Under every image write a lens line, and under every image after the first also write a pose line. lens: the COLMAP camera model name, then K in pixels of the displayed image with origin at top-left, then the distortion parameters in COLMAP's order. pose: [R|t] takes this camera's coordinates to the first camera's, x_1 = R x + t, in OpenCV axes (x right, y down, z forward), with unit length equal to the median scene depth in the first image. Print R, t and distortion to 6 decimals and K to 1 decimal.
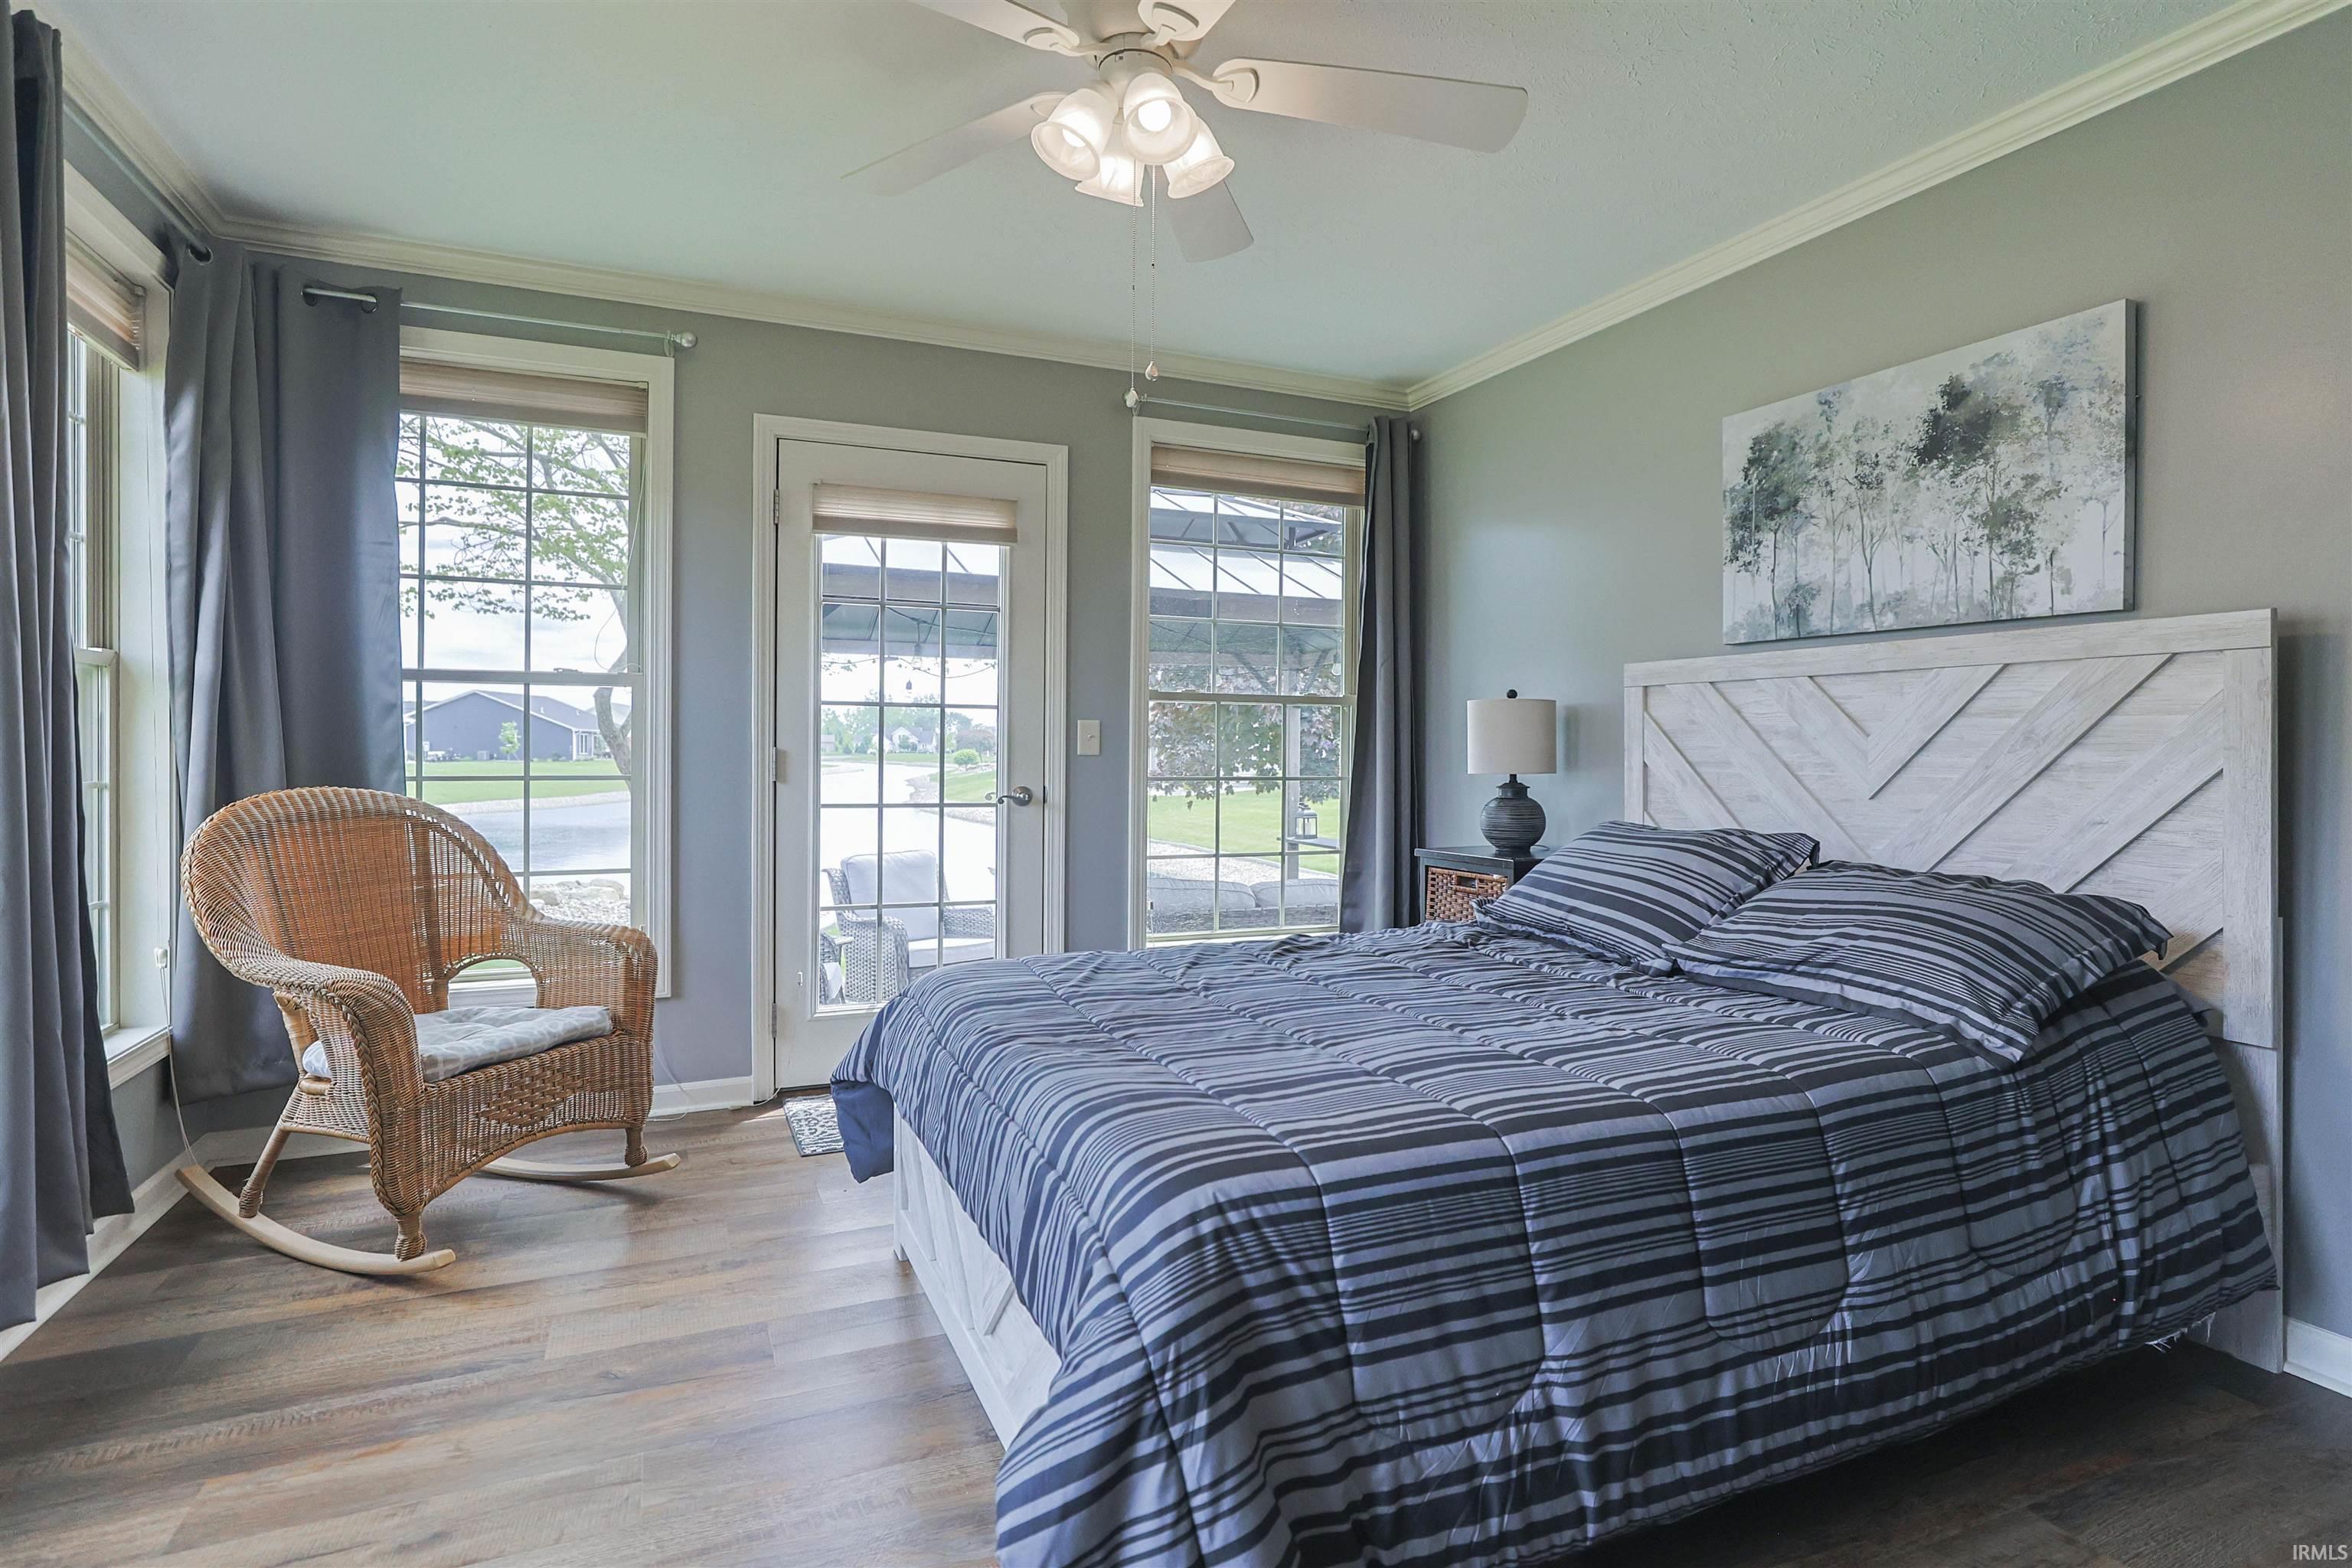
lens RADIAL K [[1123.1, 0, 1209.8], [0, 1123.1, 749.7], [0, 0, 1]] dist [-0.002965, 0.000533]
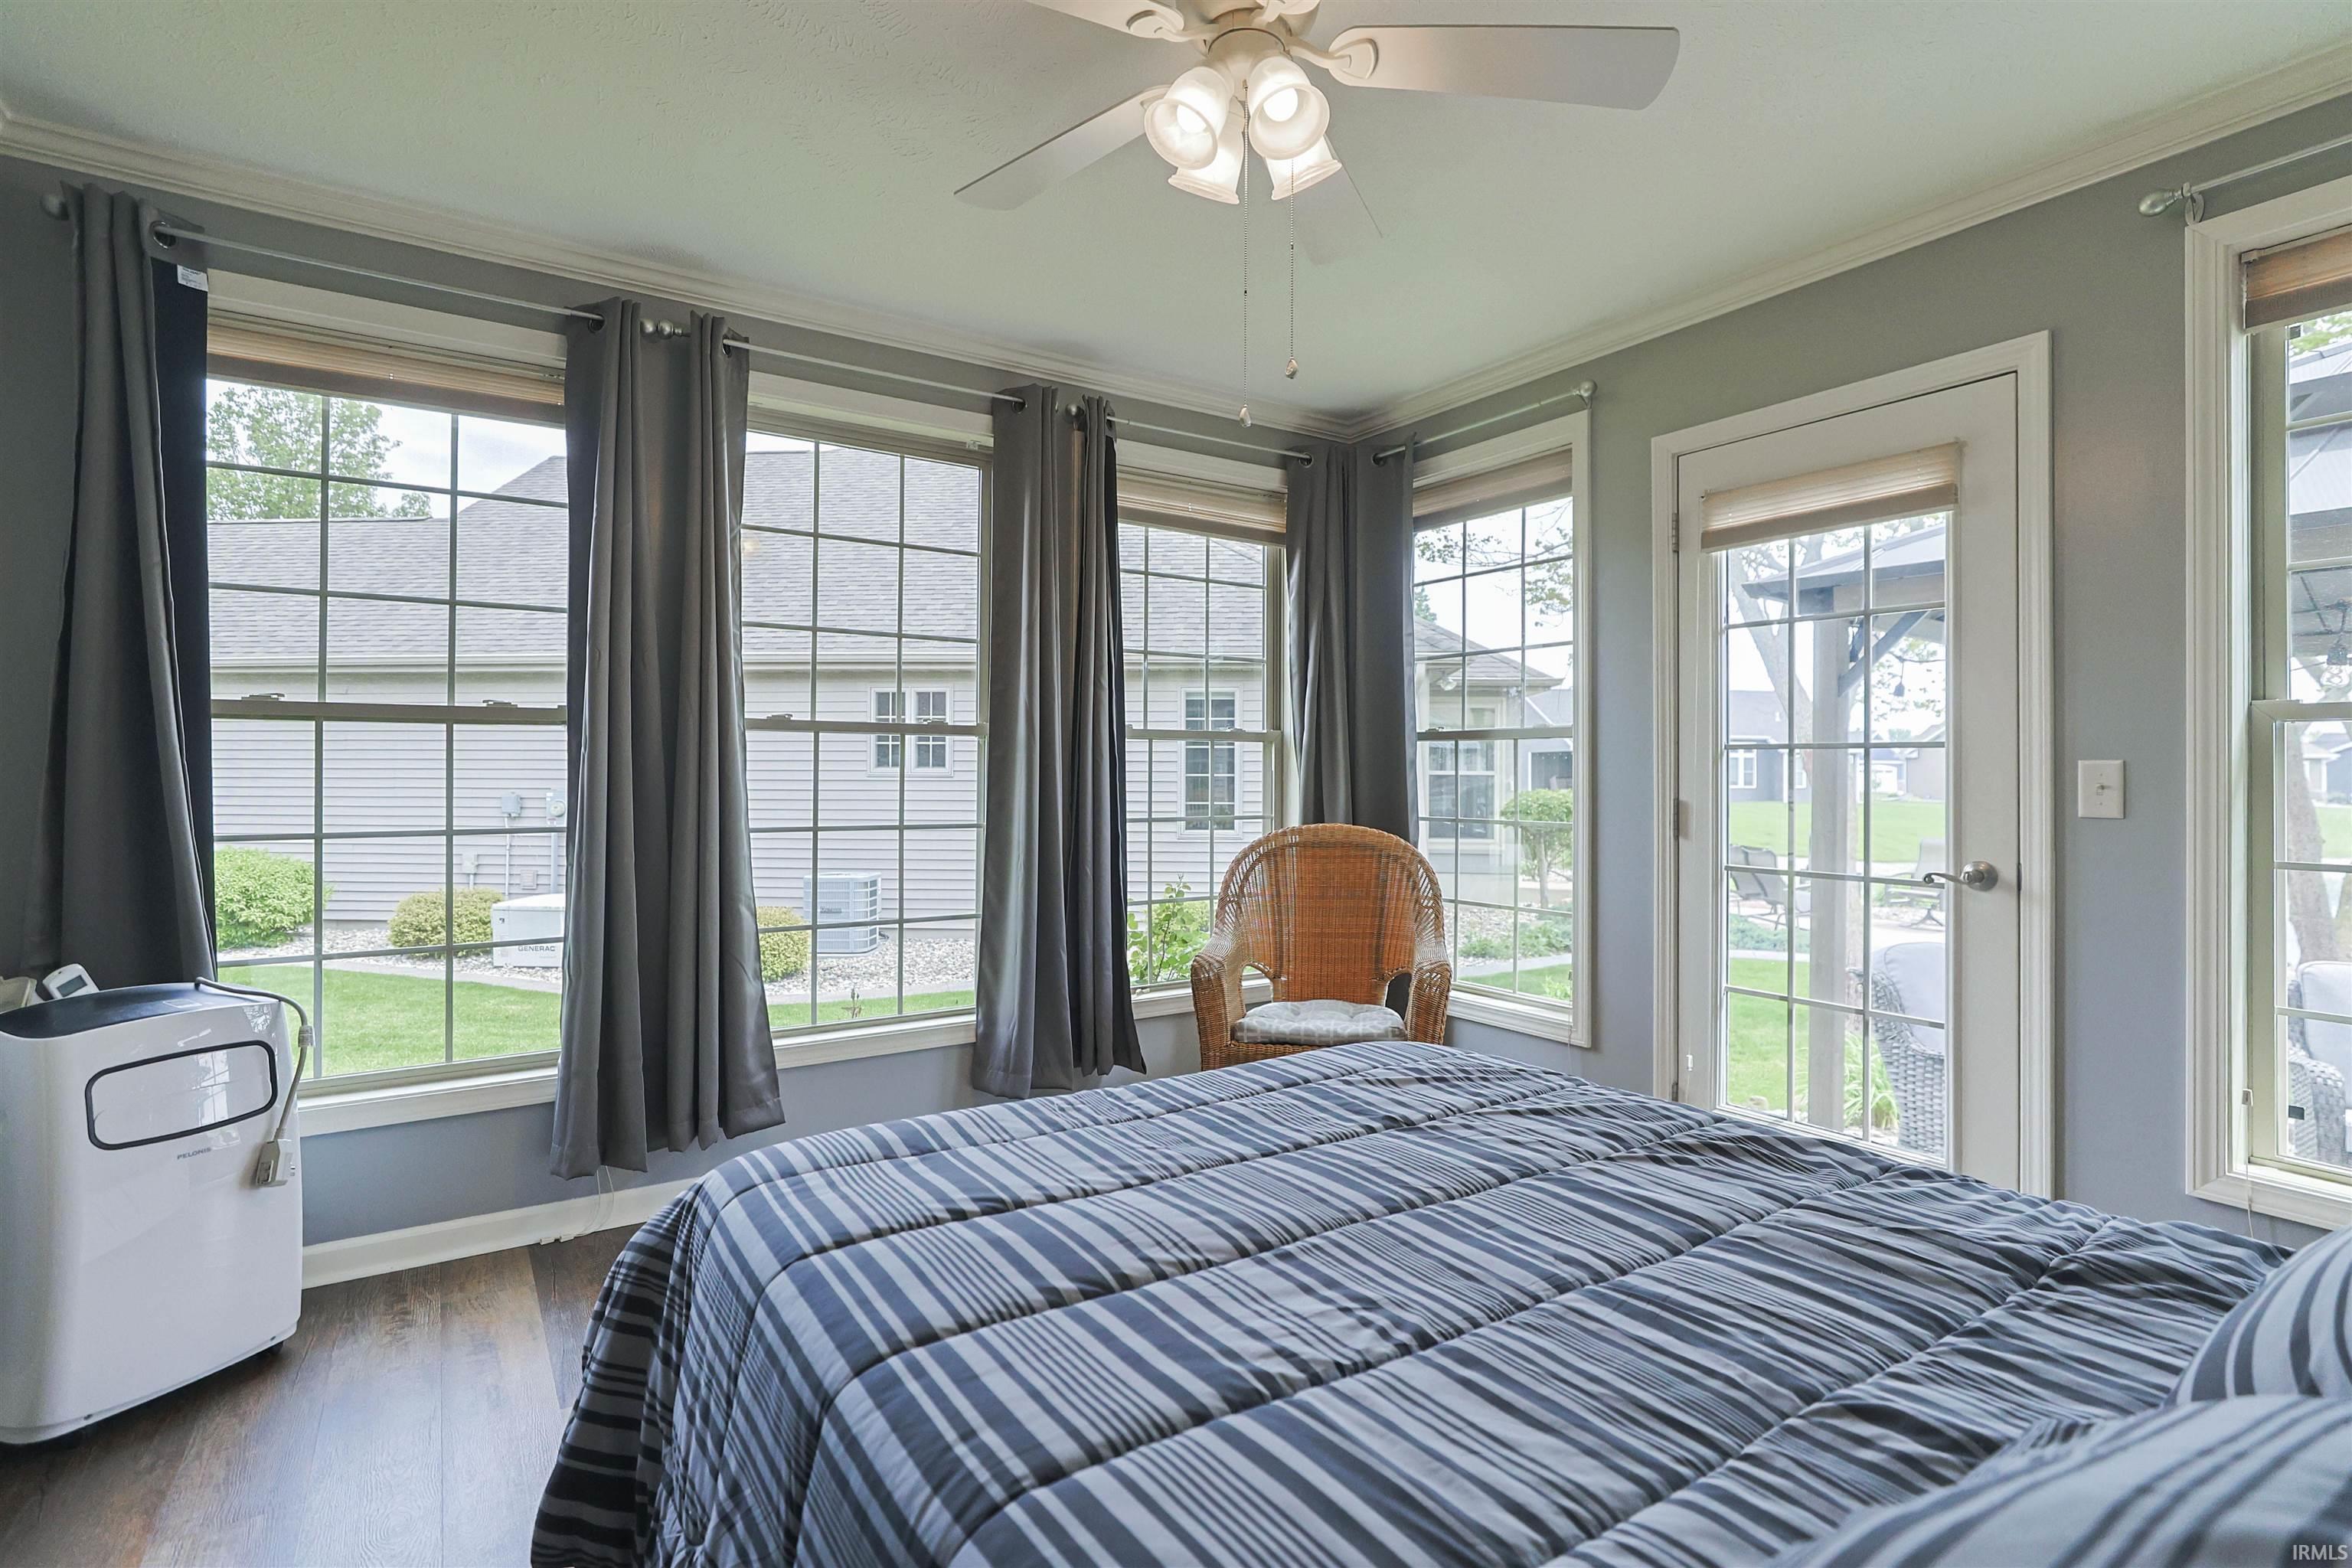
lens RADIAL K [[1181.3, 0, 1176.0], [0, 1181.3, 784.0], [0, 0, 1]] dist [-0.000005, 0.000517]
pose [[0.204020, -0.001879, -0.978965, 0.462190], [-0.014139, 0.999888, -0.004866, -0.004045], [0.978865, 0.014834, 0.203970, 0.418346]]
